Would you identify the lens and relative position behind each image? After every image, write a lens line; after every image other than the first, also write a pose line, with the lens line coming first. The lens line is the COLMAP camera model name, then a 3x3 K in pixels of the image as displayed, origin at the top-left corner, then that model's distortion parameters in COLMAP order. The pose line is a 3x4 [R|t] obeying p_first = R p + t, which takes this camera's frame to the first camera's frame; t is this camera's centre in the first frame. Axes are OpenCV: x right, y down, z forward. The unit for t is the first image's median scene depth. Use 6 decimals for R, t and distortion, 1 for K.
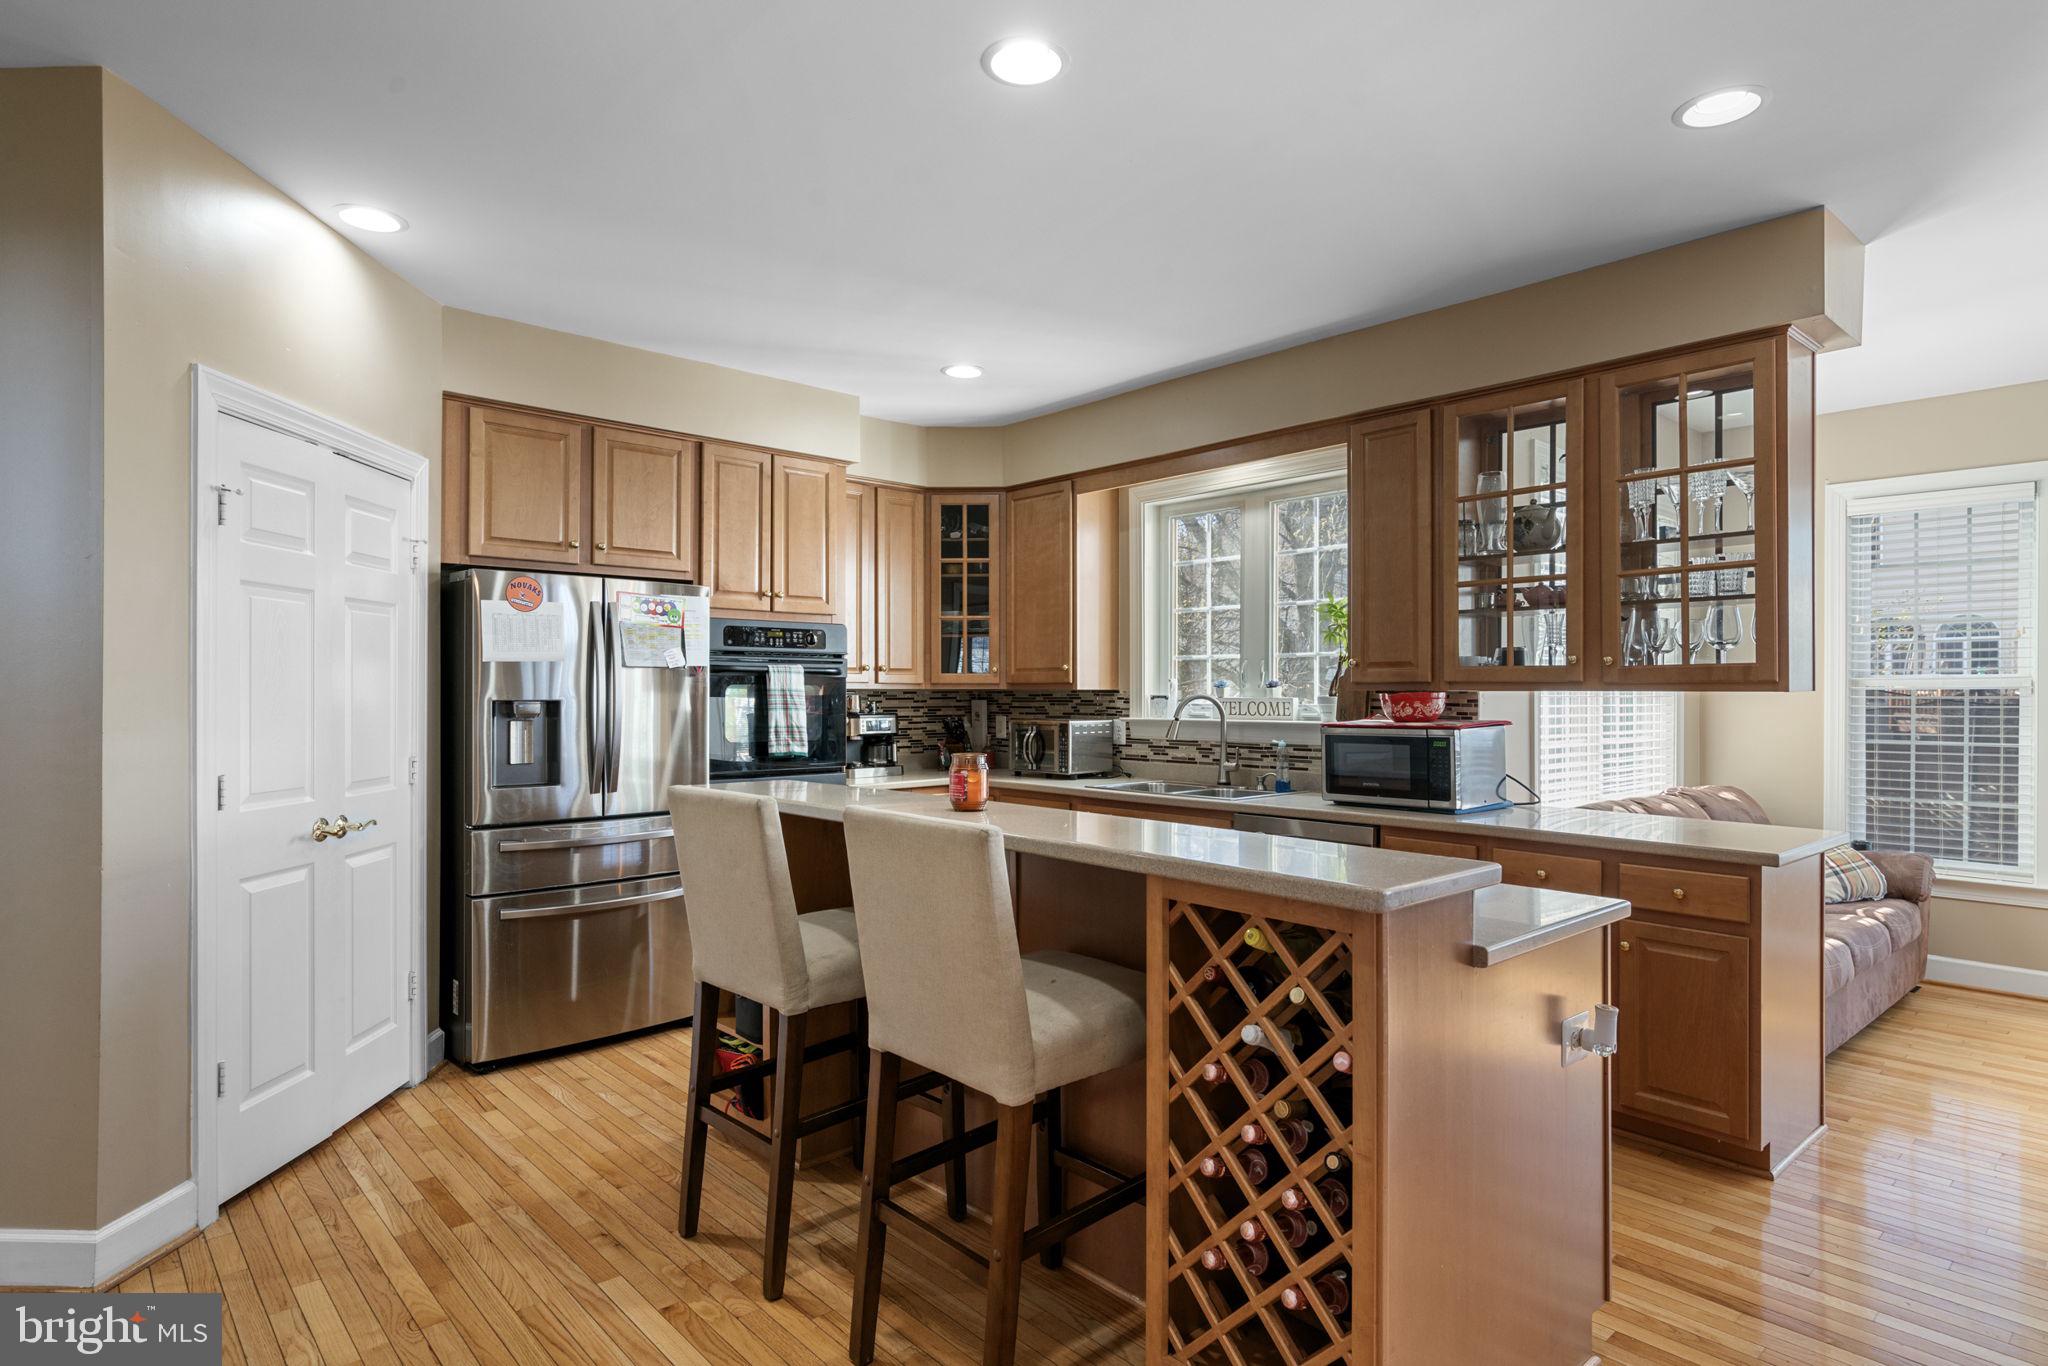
lens RADIAL K [[1104.4, 0, 1019.4], [0, 1104.4, 690.6], [0, 0, 1]] dist [0.004456, 0.003641]
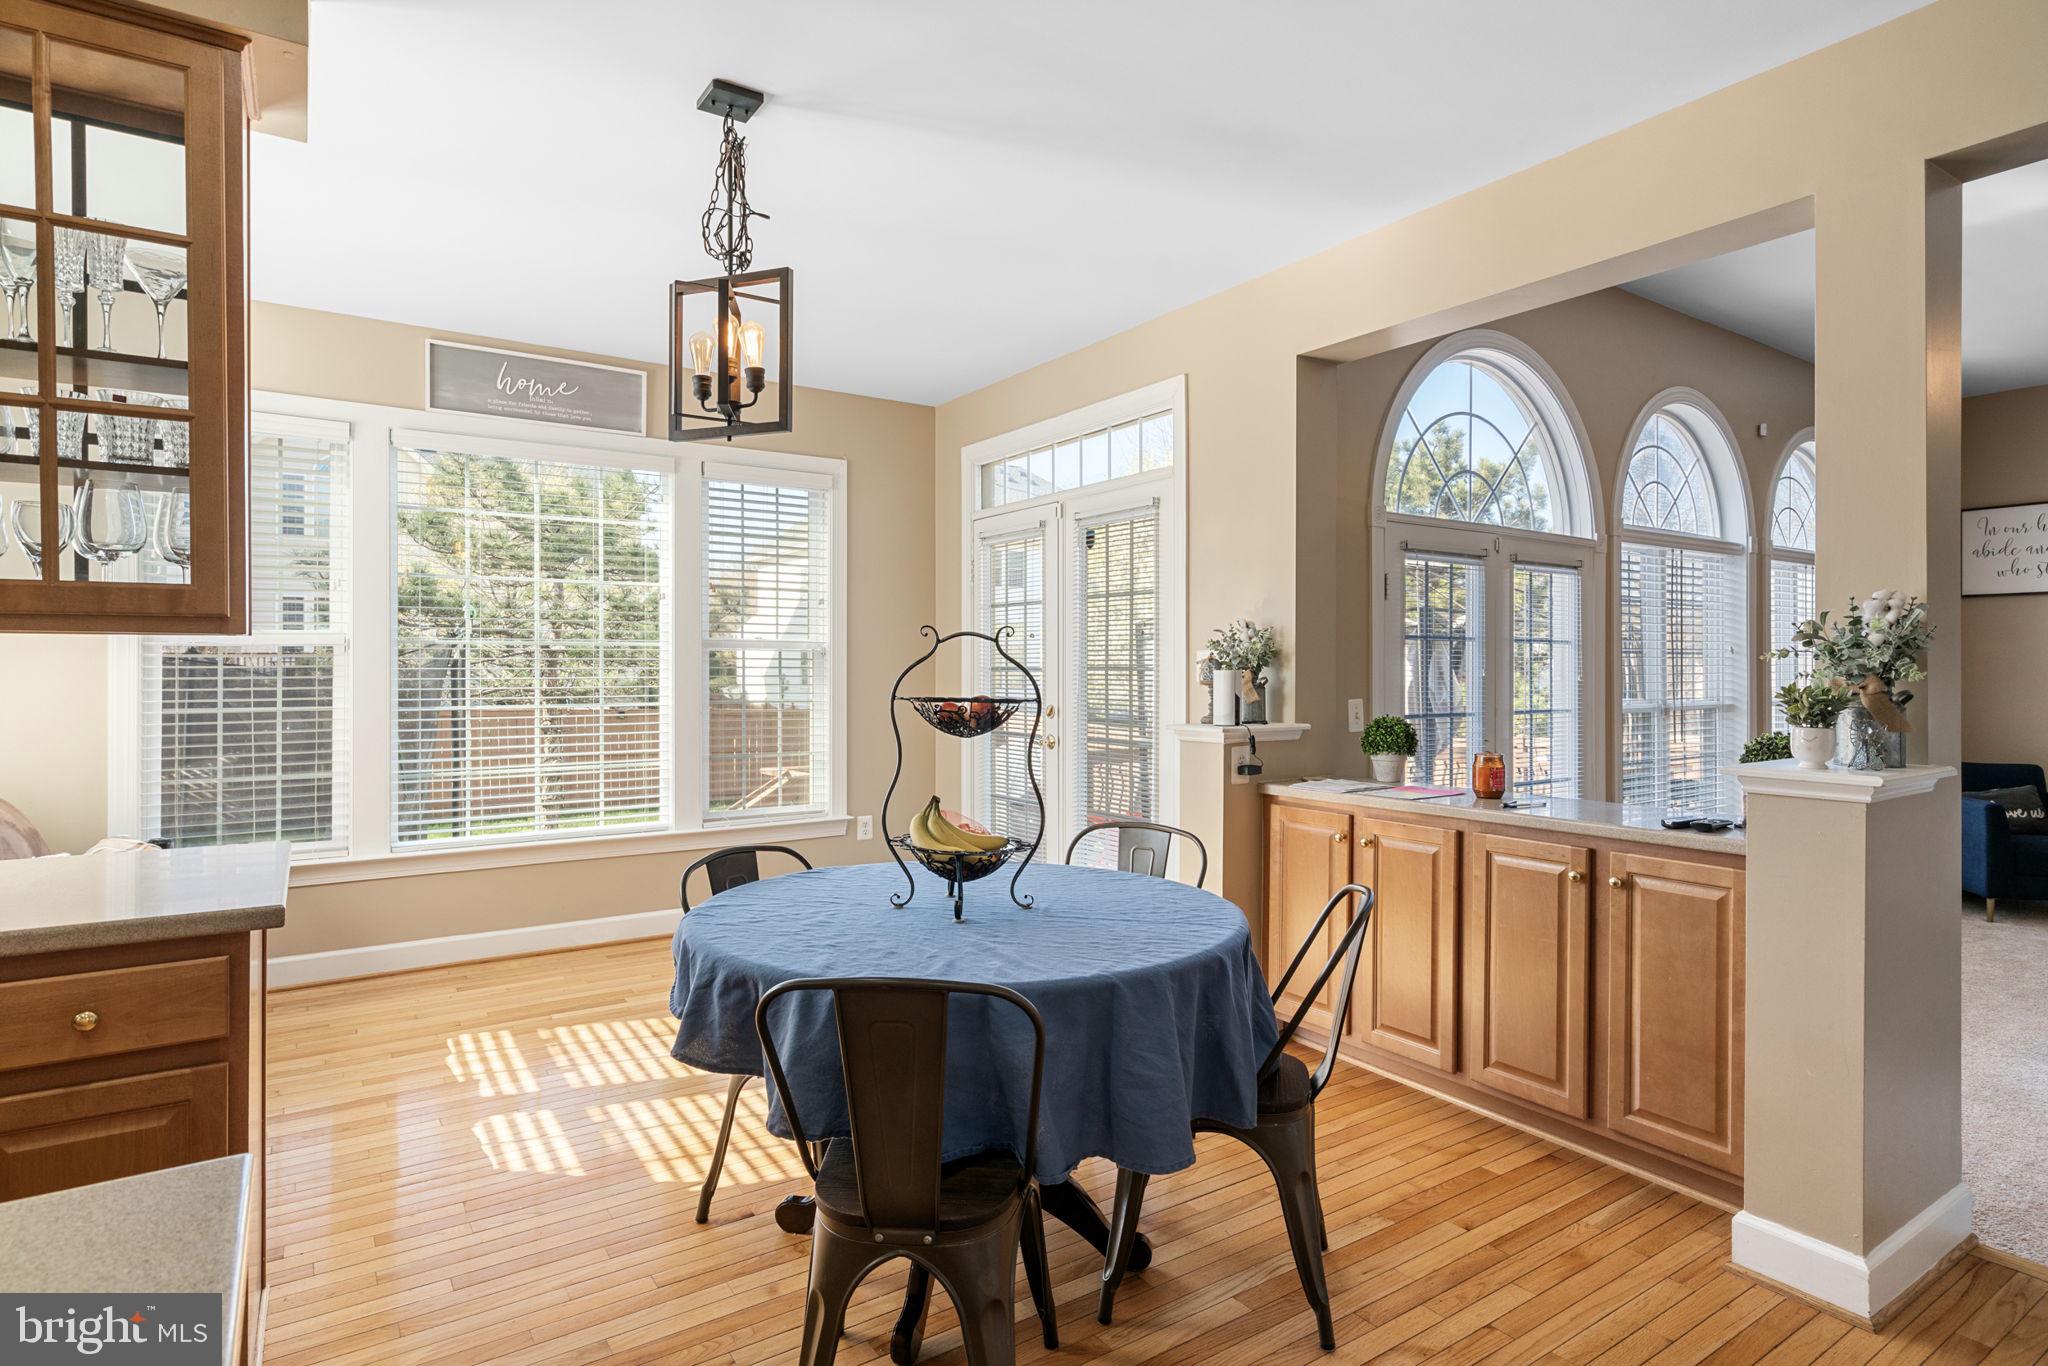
lens RADIAL K [[1060.4, 0, 1006.9], [0, 1060.4, 668.6], [0, 0, 1]] dist [-0.005048, -0.000357]
pose [[0.135821, -0.005285, 0.990719, 0.111179], [-0.001895, 0.999983, 0.005594, 0.010896], [-0.990732, -0.002637, 0.135809, 0.333403]]
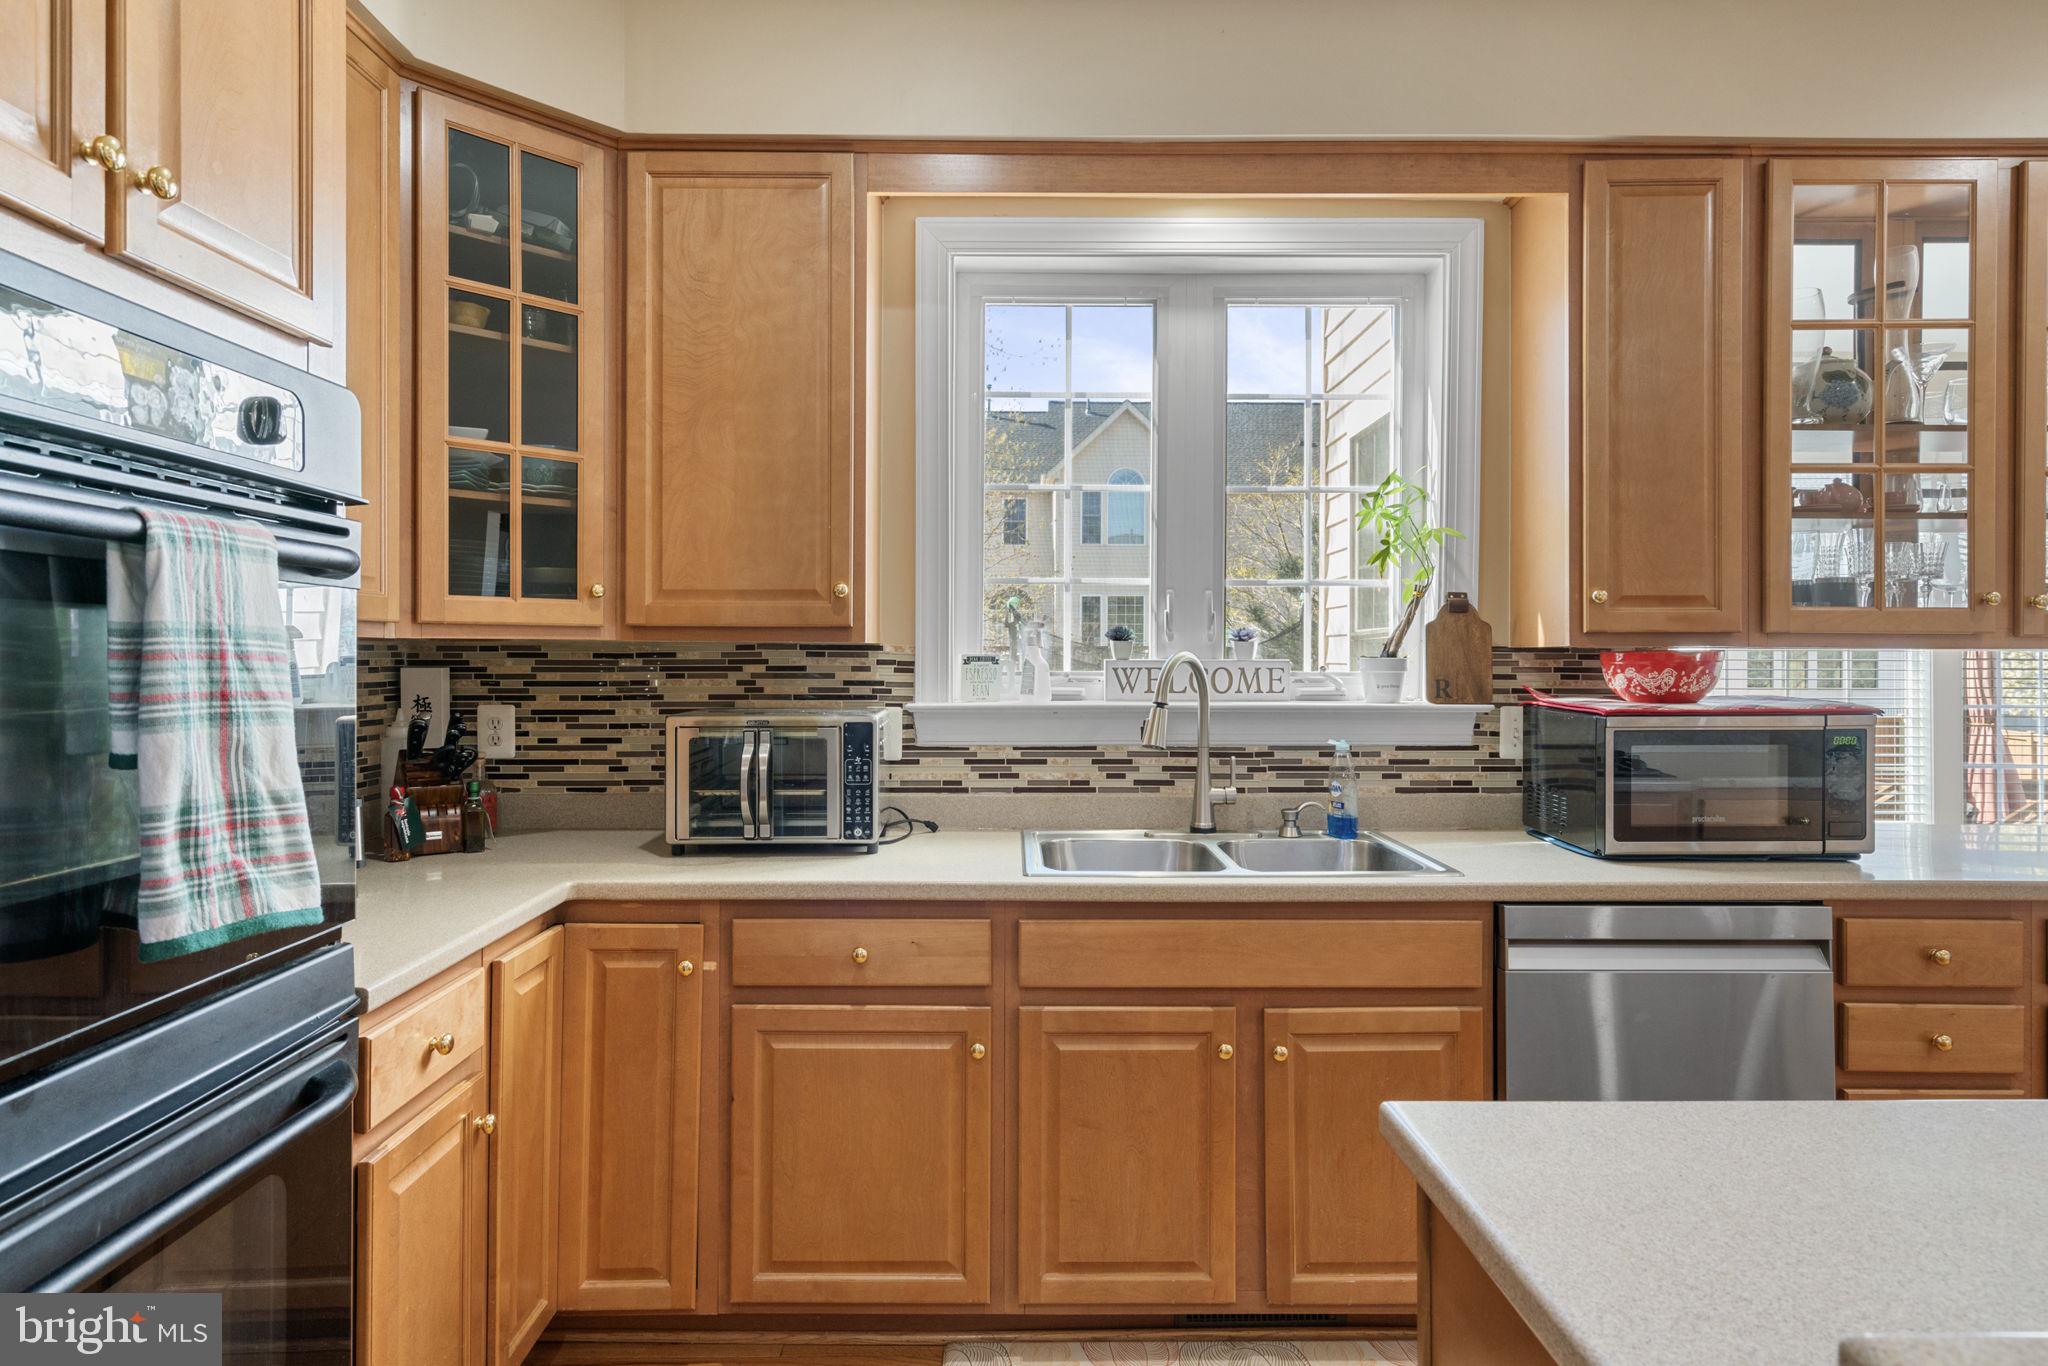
lens RADIAL K [[1156.0, 0, 1027.0], [0, 1156.0, 653.1], [0, 0, 1]] dist [0.002256, -0.001526]
pose [[0.657941, 0.001288, 0.753068, -0.278636], [-0.002896, 0.999995, 0.000820, 0.003051], [-0.753064, -0.002720, 0.657942, 0.736891]]
